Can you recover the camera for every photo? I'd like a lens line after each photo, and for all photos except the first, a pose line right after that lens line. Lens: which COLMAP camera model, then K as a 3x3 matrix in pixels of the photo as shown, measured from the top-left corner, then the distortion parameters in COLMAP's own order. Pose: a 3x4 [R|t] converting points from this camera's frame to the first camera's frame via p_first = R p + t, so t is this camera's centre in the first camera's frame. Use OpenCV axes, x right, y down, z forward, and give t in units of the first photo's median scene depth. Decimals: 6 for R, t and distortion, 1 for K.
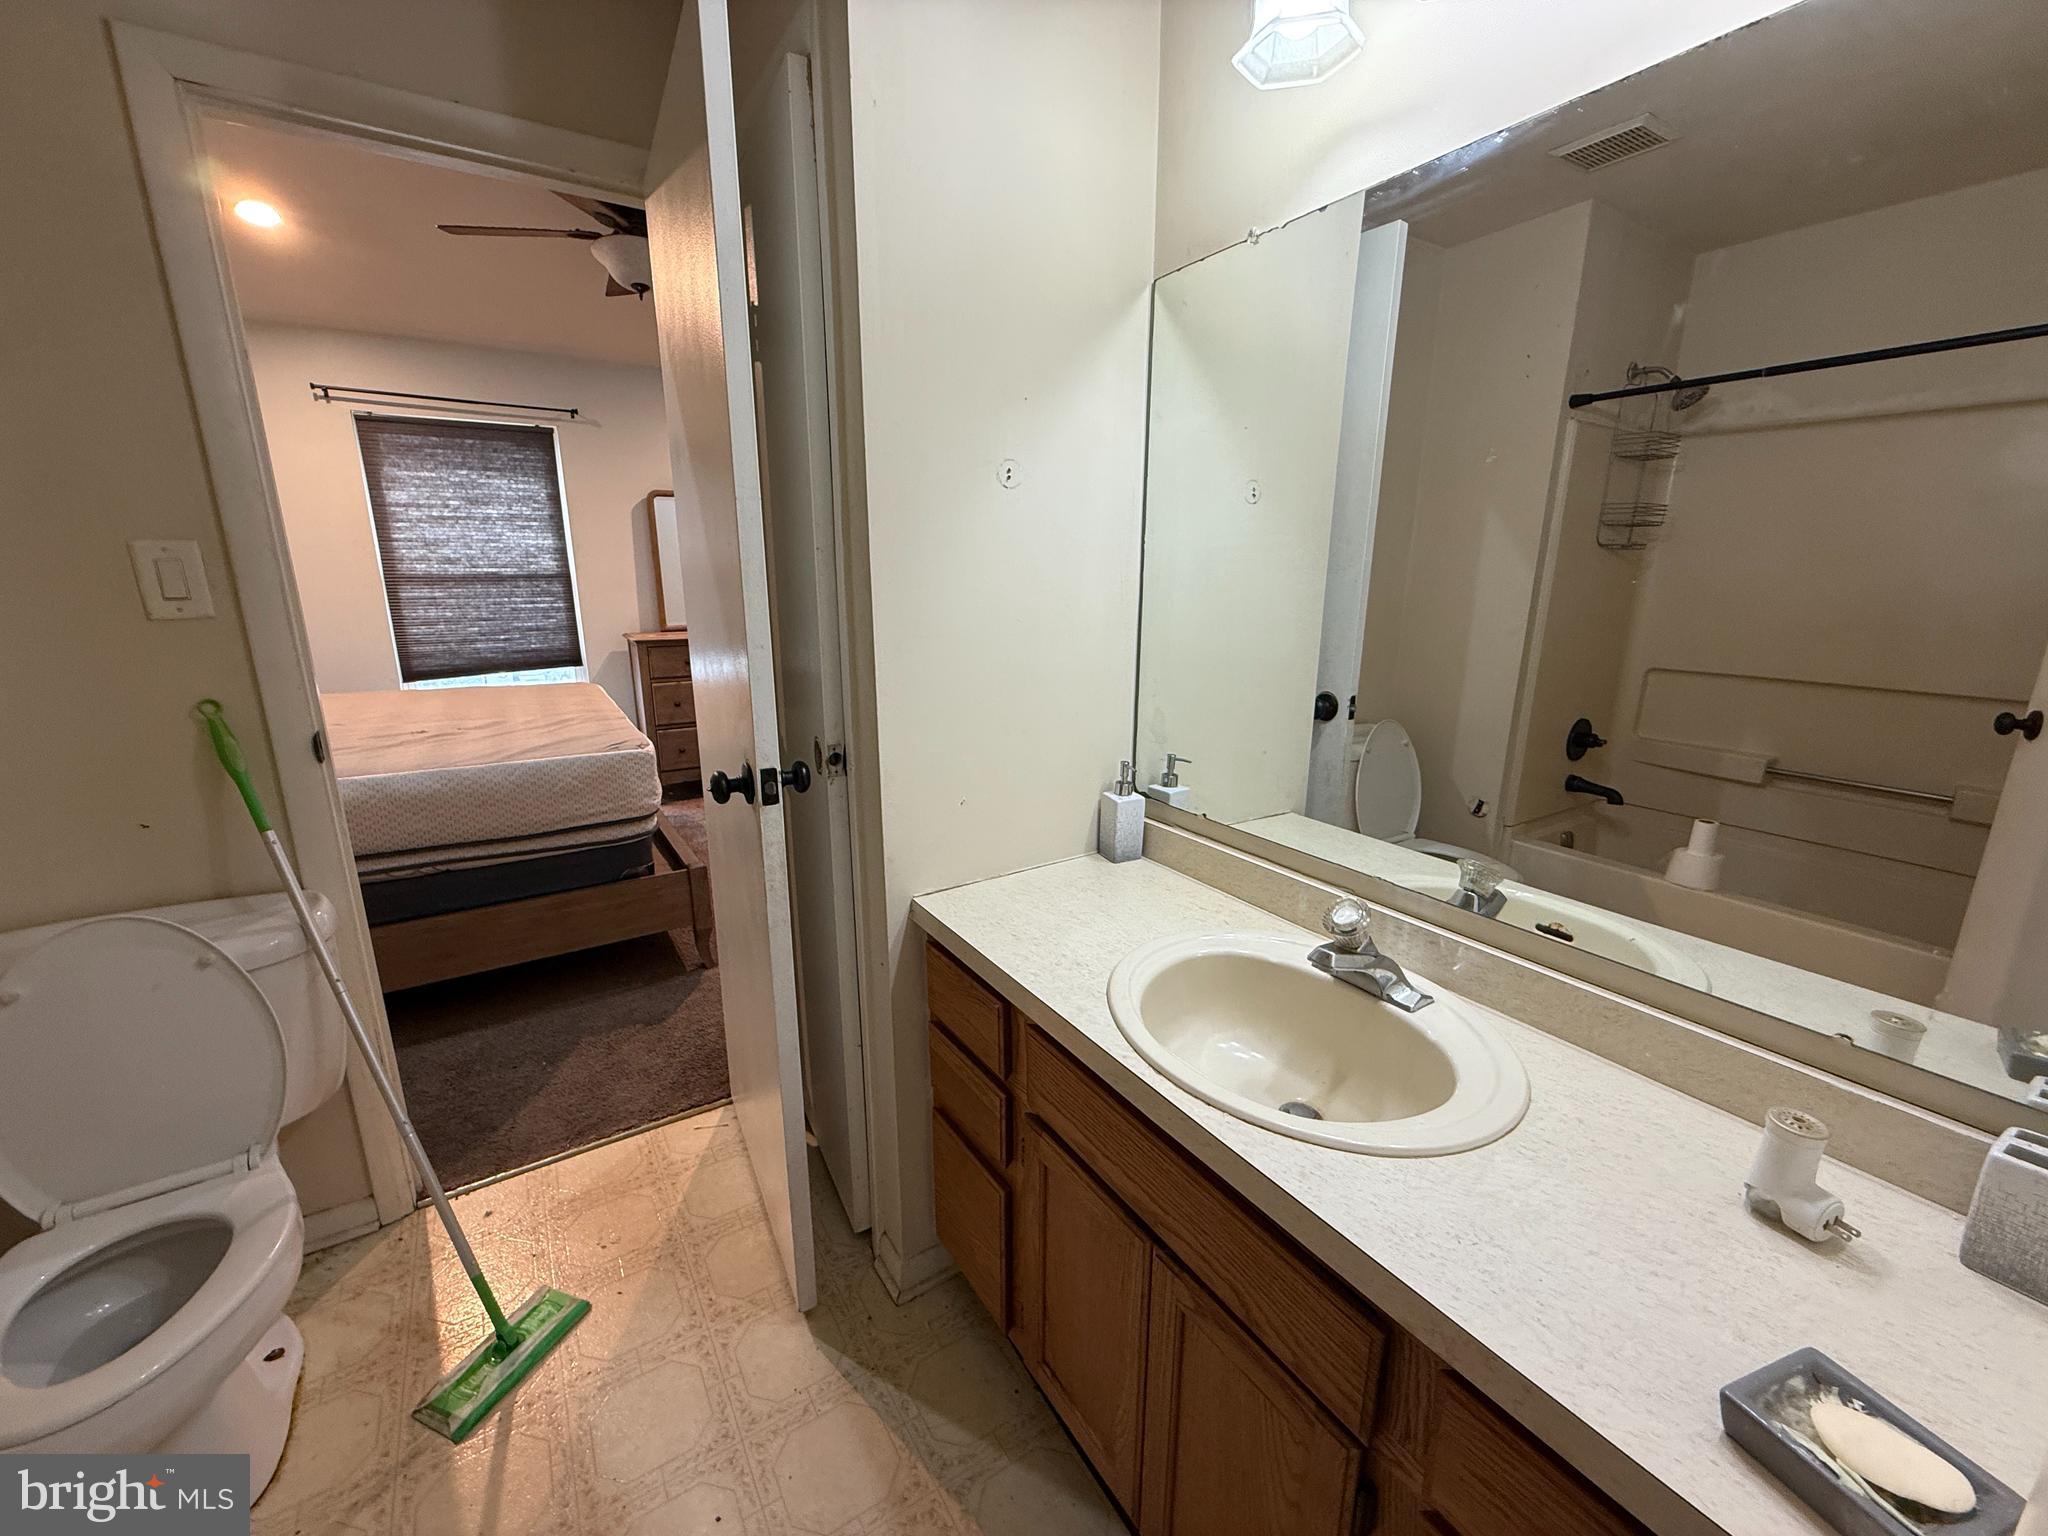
lens RADIAL K [[818.5, 0, 1028.4], [0, 818.5, 770.6], [0, 0, 1]] dist [0.001271, 0.000255]
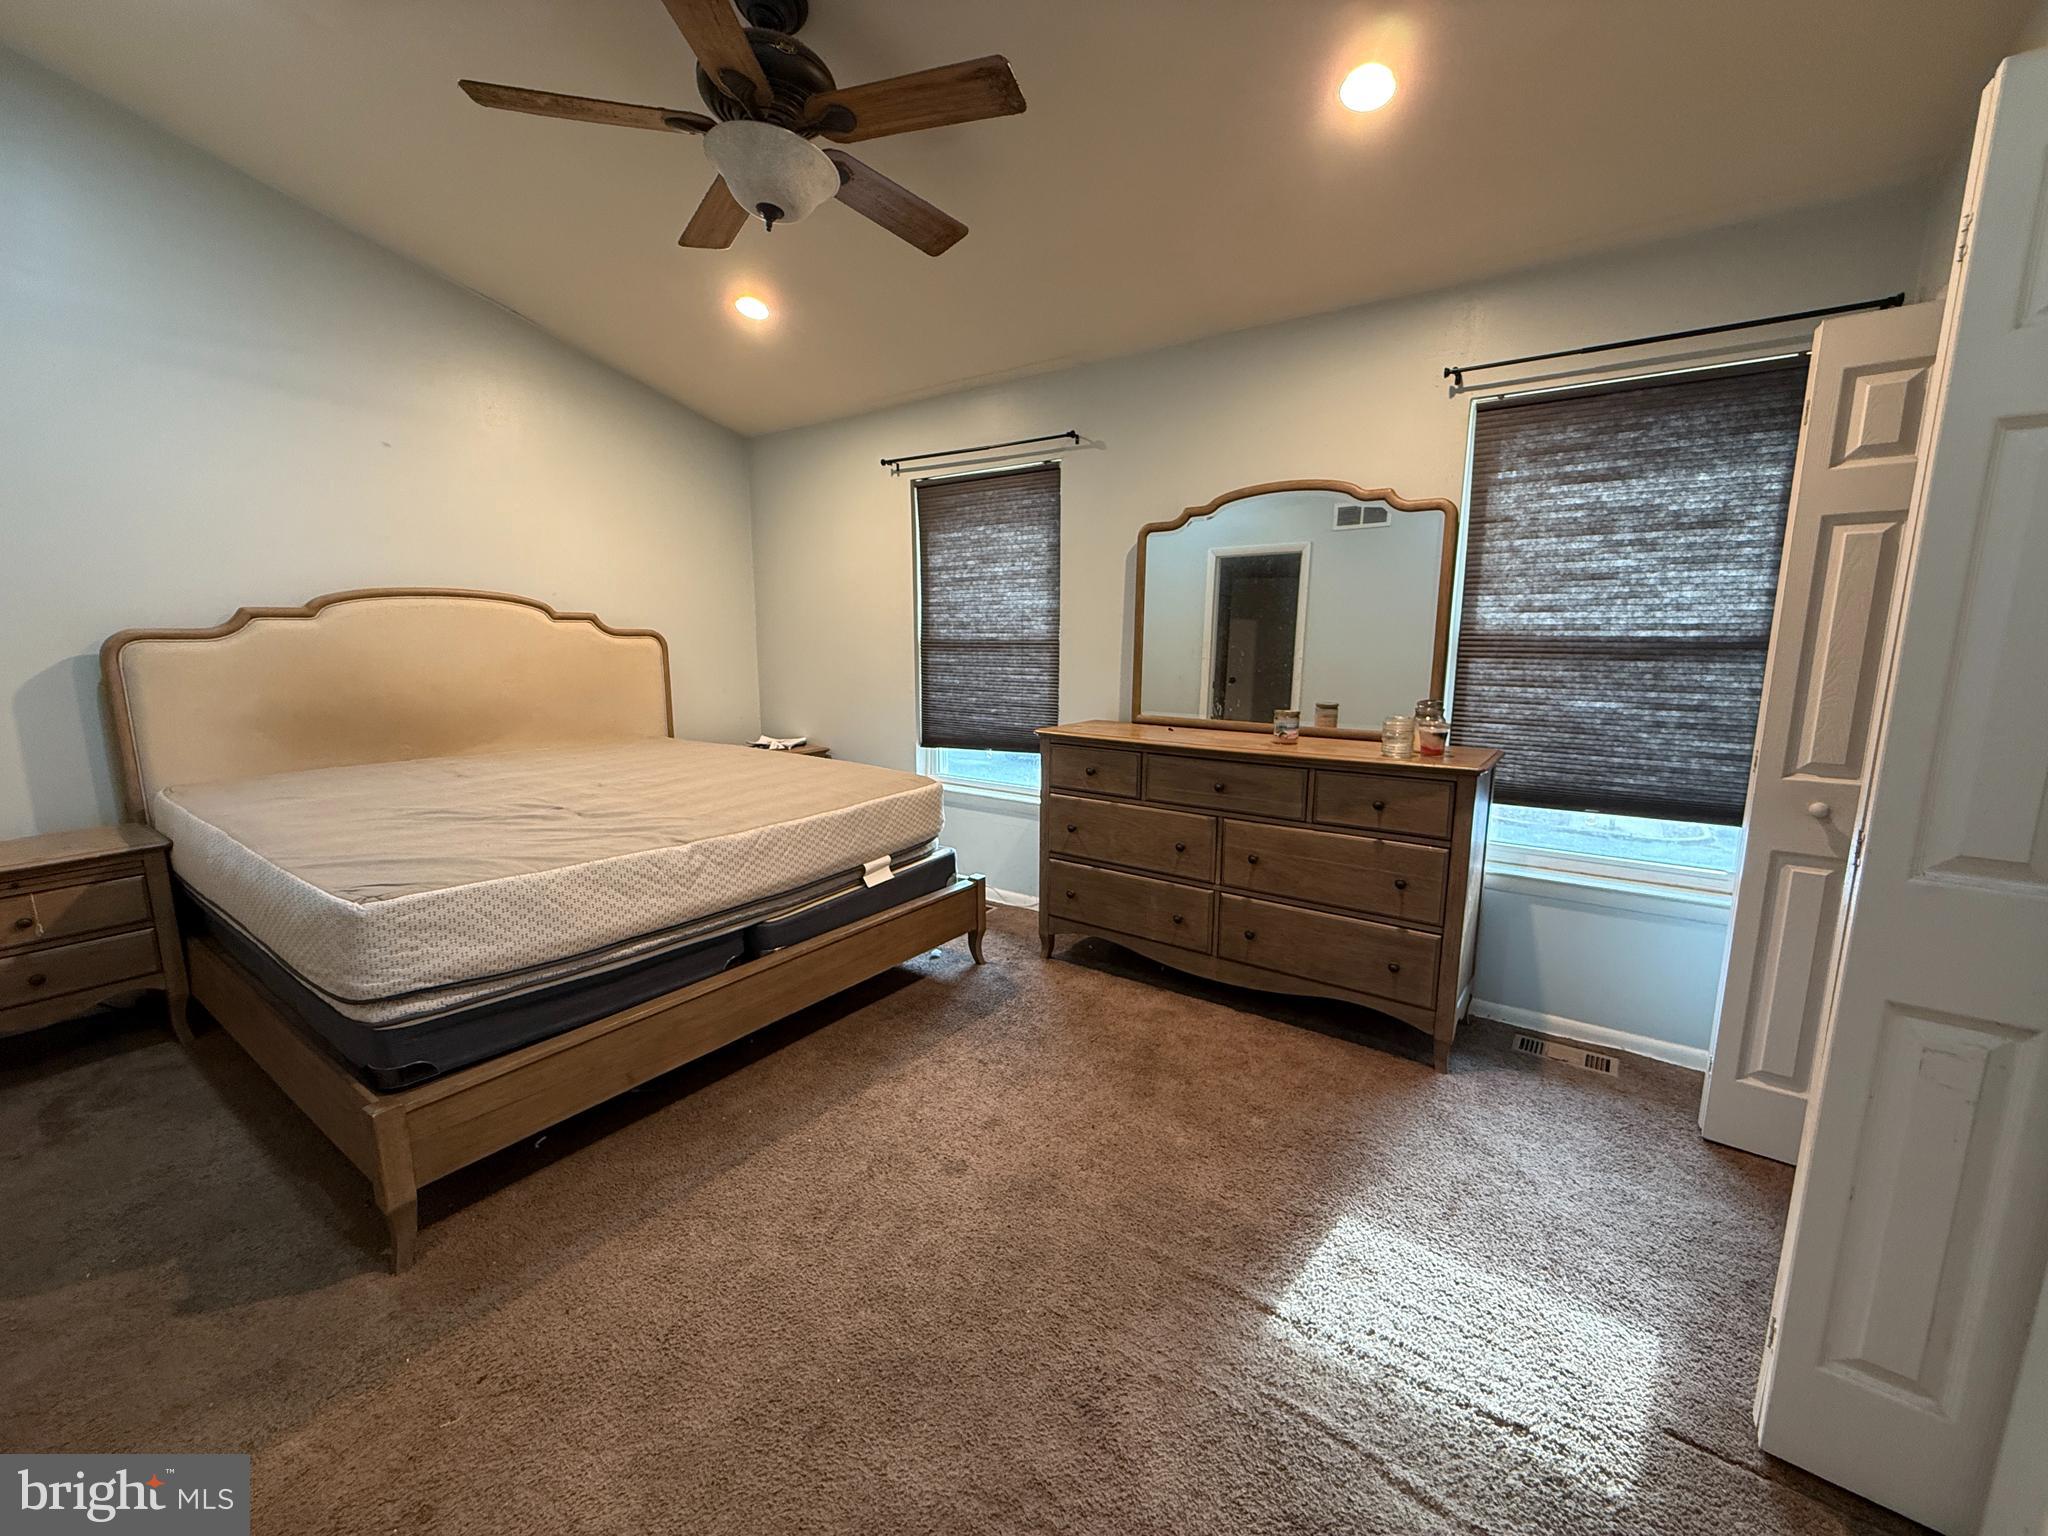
lens RADIAL K [[818.5, 0, 1020.9], [0, 818.5, 765.5], [0, 0, 1]] dist [0.001271, 0.000255]
pose [[0.365861, 0.150911, -0.918353, 0.185093], [-0.228029, 0.971224, 0.068755, -0.176924], [0.902302, 0.184257, 0.389745, 0.712150]]
